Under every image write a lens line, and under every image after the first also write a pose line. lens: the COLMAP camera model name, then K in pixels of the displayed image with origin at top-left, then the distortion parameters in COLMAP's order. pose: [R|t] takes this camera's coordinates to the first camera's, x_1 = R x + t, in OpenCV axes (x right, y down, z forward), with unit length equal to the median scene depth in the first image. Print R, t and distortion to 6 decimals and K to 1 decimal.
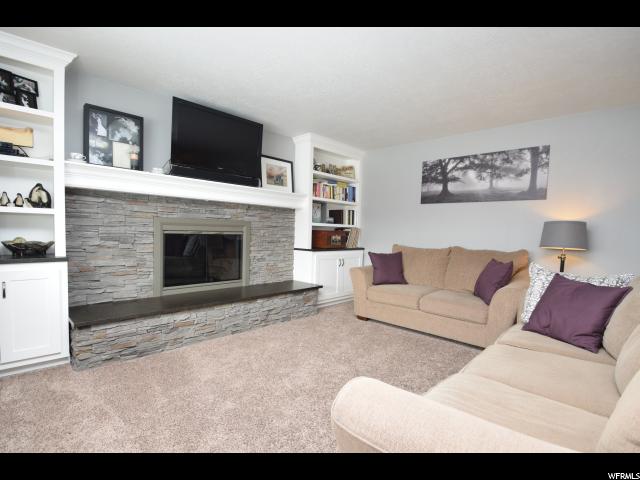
lens RADIAL K [[323.1, 0, 320.3], [0, 323.1, 240.6], [0, 0, 1]] dist [0.001555, 0.000137]
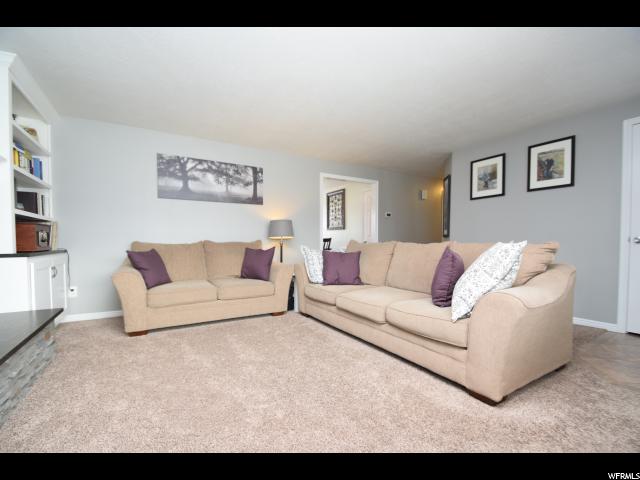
lens RADIAL K [[280.7, 0, 319.4], [0, 280.7, 242.2], [0, 0, 1]] dist [0.000096, -0.000511]
pose [[0.266016, -0.033321, 0.963393, -0.399869], [0.039839, 0.998929, 0.023549, 0.017568], [-0.963145, 0.032116, 0.267058, 0.372290]]
